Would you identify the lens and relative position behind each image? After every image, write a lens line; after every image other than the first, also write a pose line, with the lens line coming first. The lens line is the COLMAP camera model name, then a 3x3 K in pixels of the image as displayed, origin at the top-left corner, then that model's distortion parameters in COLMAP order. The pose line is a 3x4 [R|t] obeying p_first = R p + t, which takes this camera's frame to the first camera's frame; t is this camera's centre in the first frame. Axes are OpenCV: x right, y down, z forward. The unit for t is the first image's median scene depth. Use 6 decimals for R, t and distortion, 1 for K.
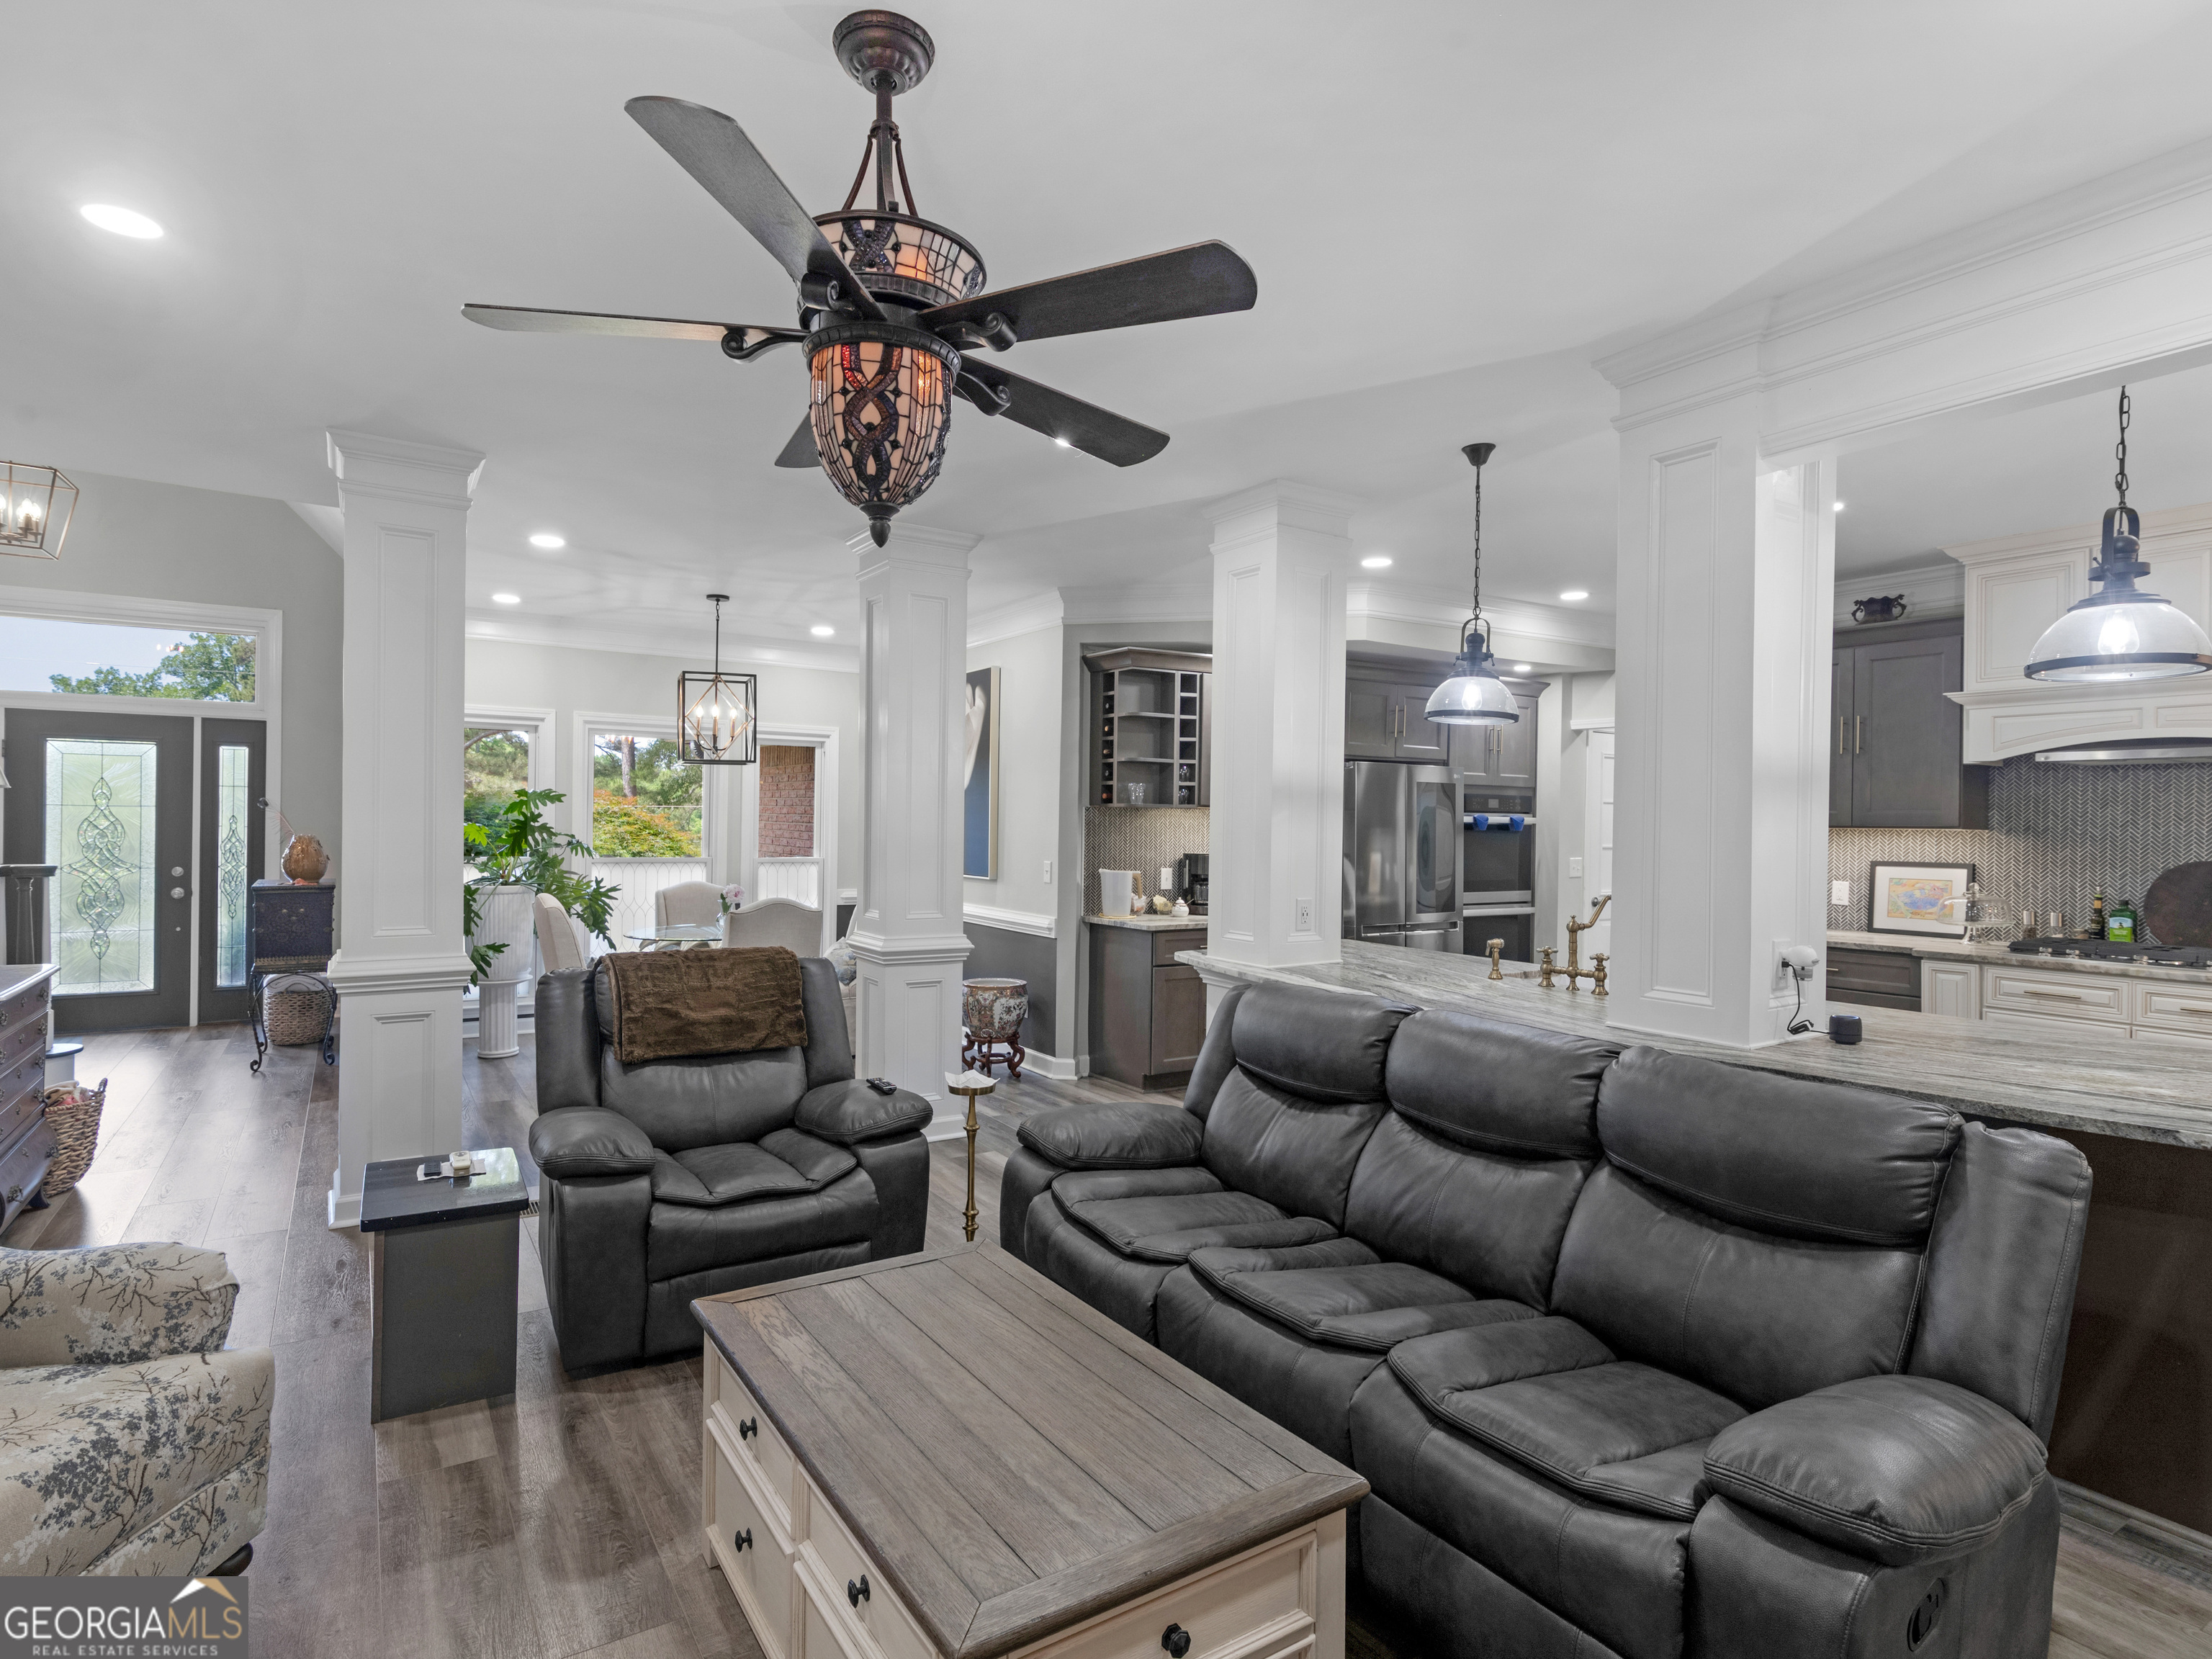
lens RADIAL K [[1151.8, 0, 1092.3], [0, 1151.8, 833.9], [0, 0, 1]] dist [0.002978, -0.001392]
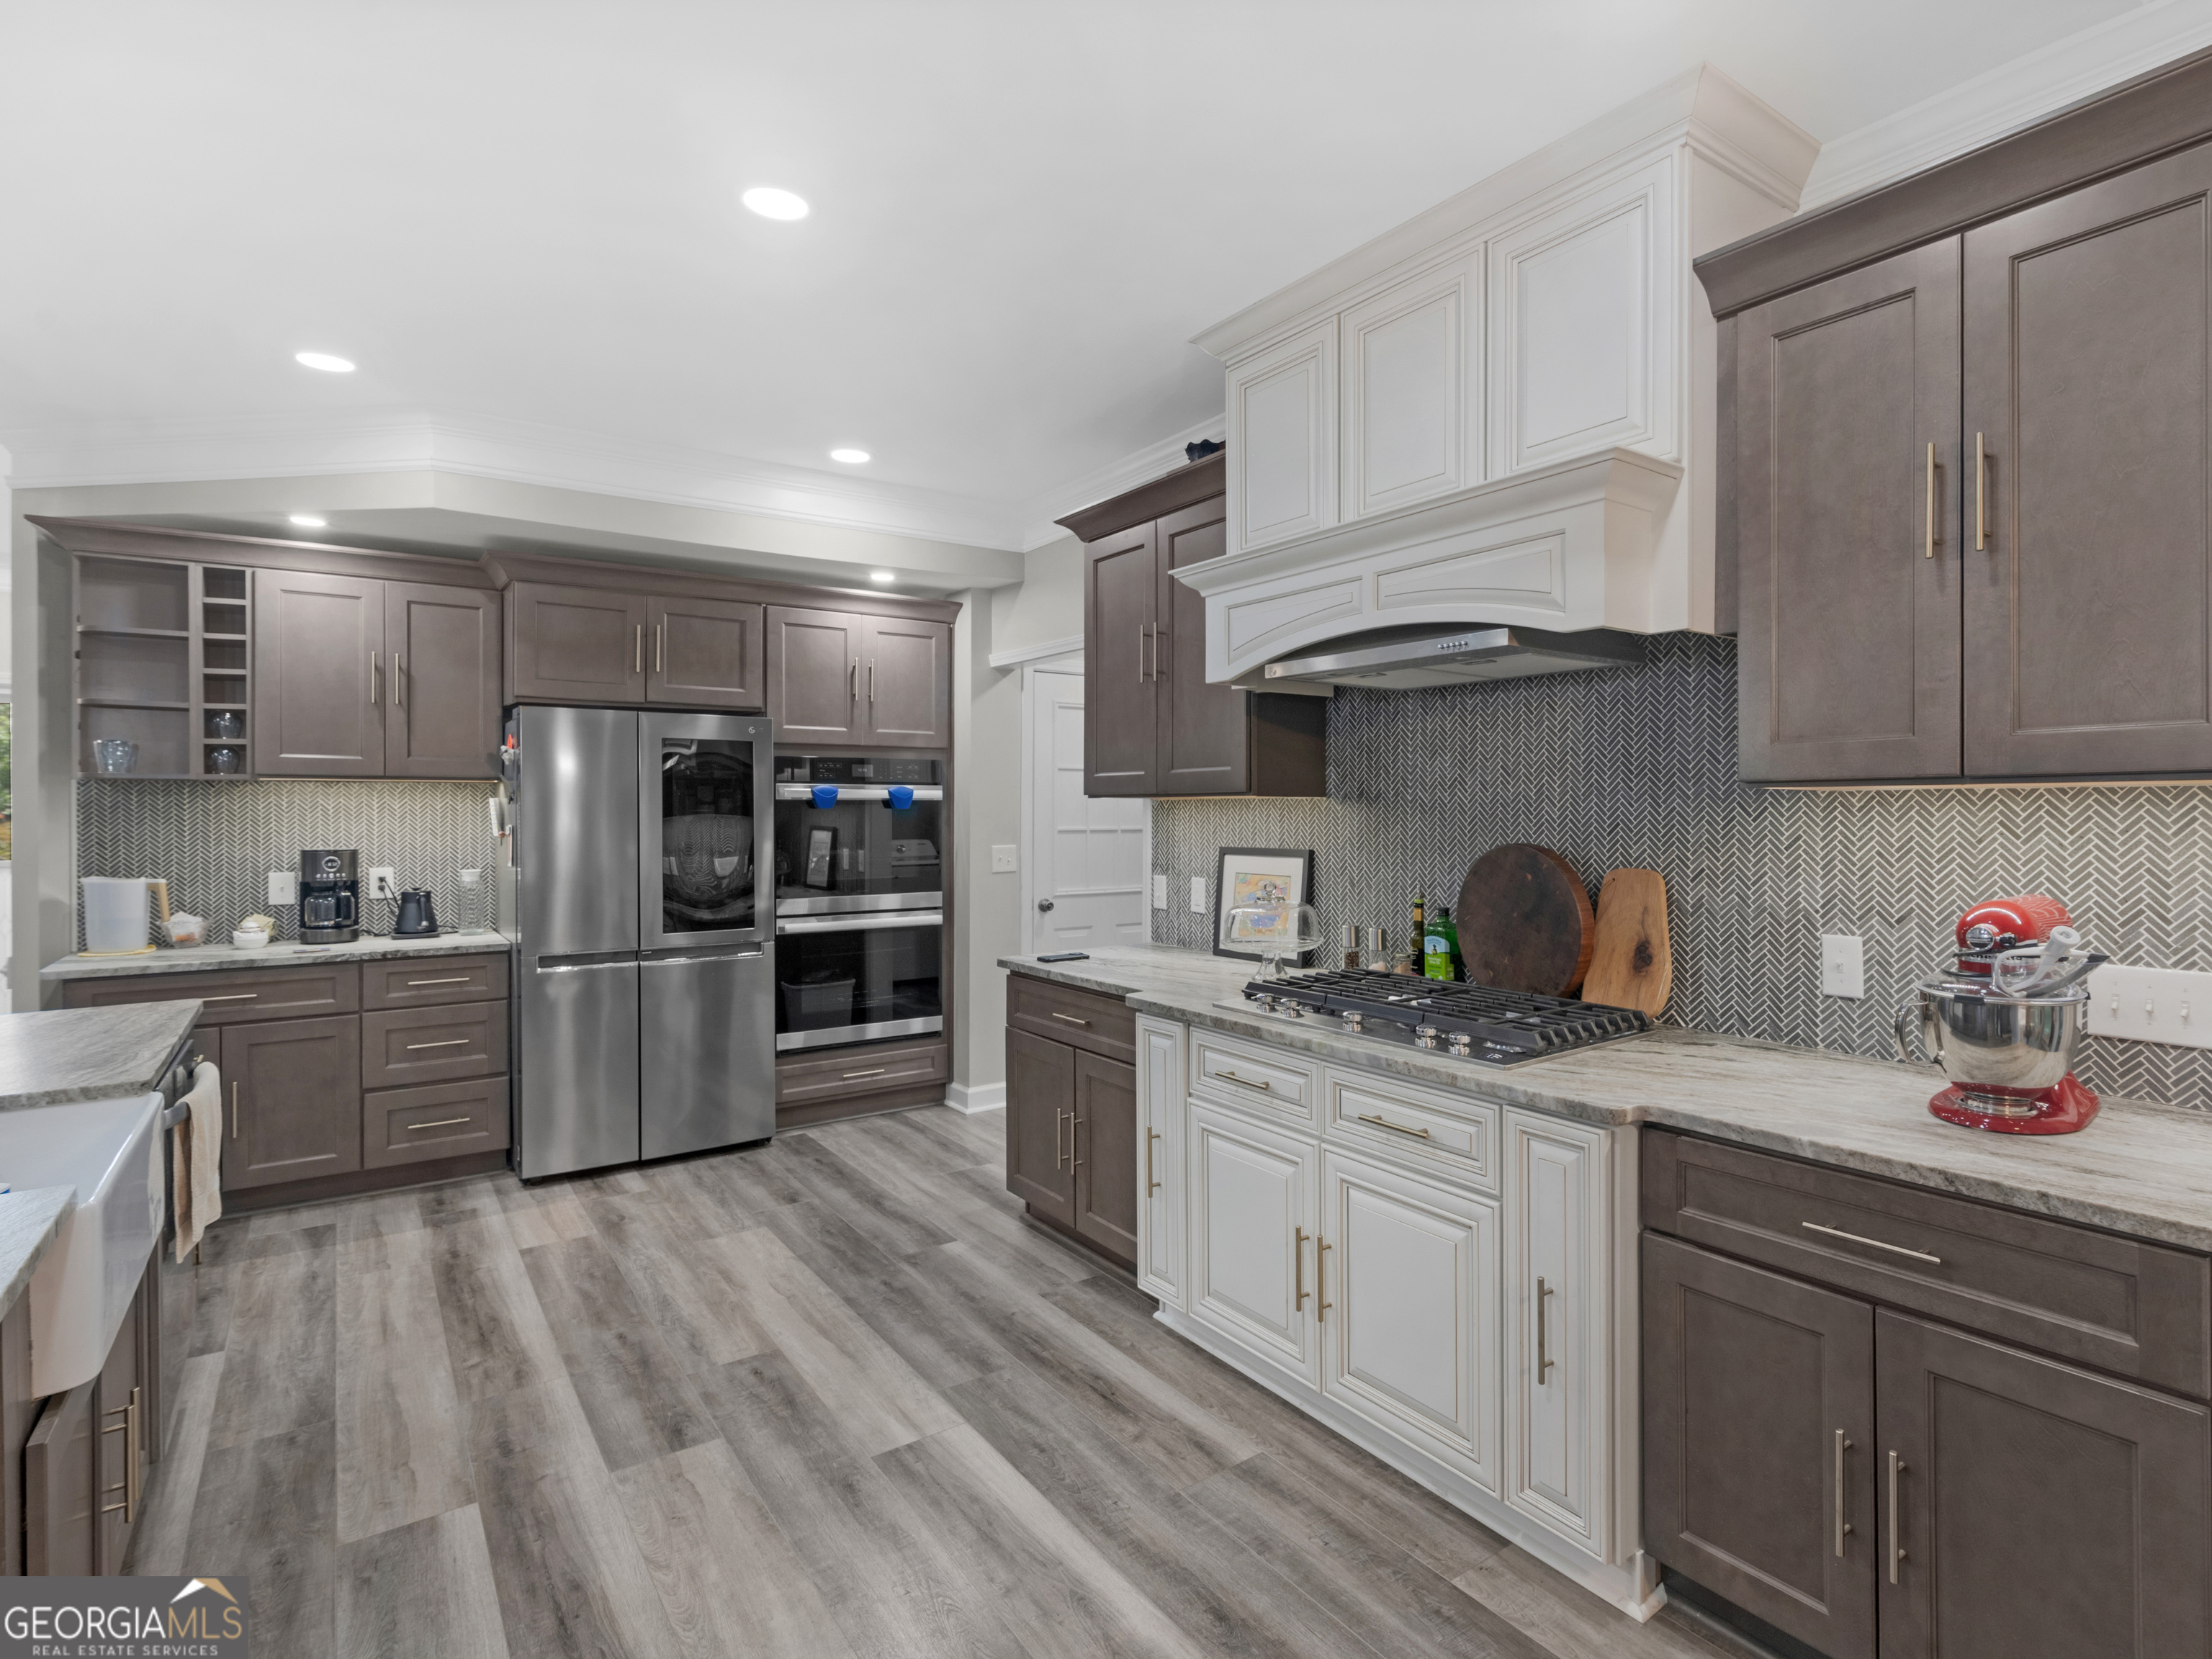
lens RADIAL K [[1151.8, 0, 1196.6], [0, 1151.8, 812.9], [0, 0, 1]] dist [0.002978, -0.001392]
pose [[0.996475, -0.012521, 0.082949, 0.555521], [0.012930, 0.999907, -0.004396, 0.006302], [-0.082887, 0.005453, 0.996544, 0.313389]]
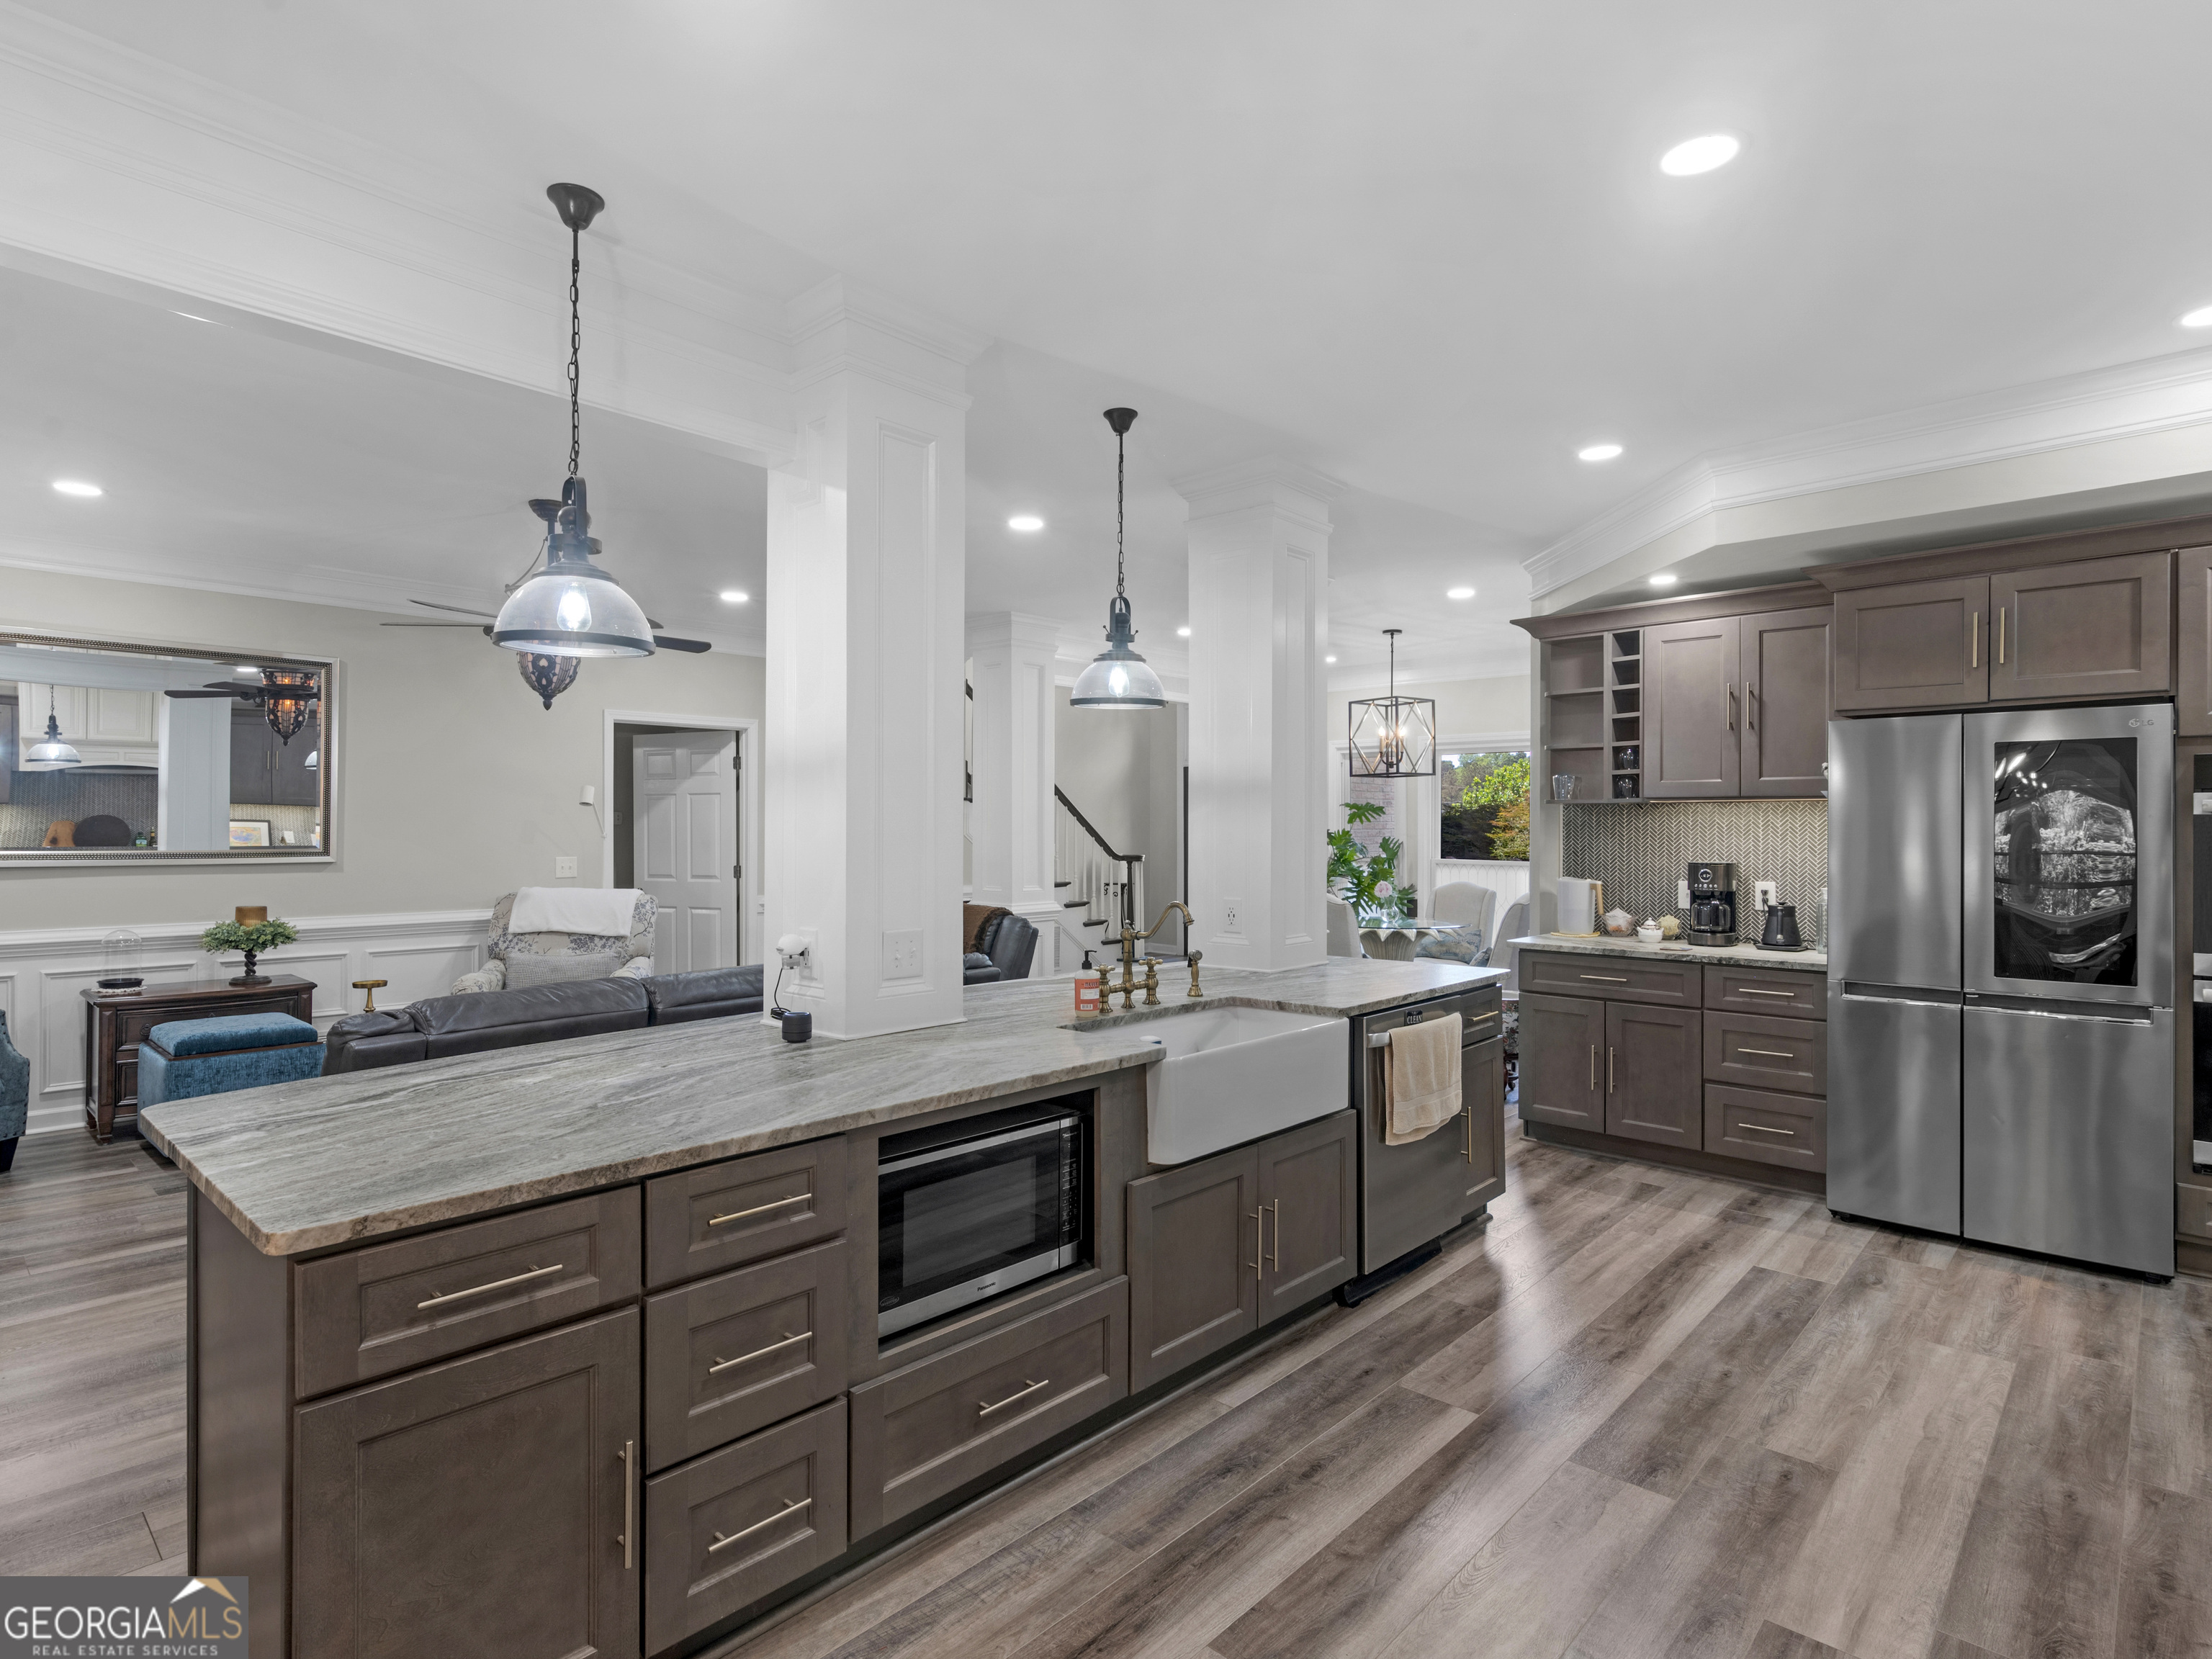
lens RADIAL K [[1151.8, 0, 1118.3], [0, 1151.8, 824.9], [0, 0, 1]] dist [0.002978, -0.001392]
pose [[0.256059, -0.012555, -0.966580, 0.741409], [-0.007782, 0.999856, -0.015048, 0.007684], [0.966630, 0.011375, 0.255925, 0.456105]]
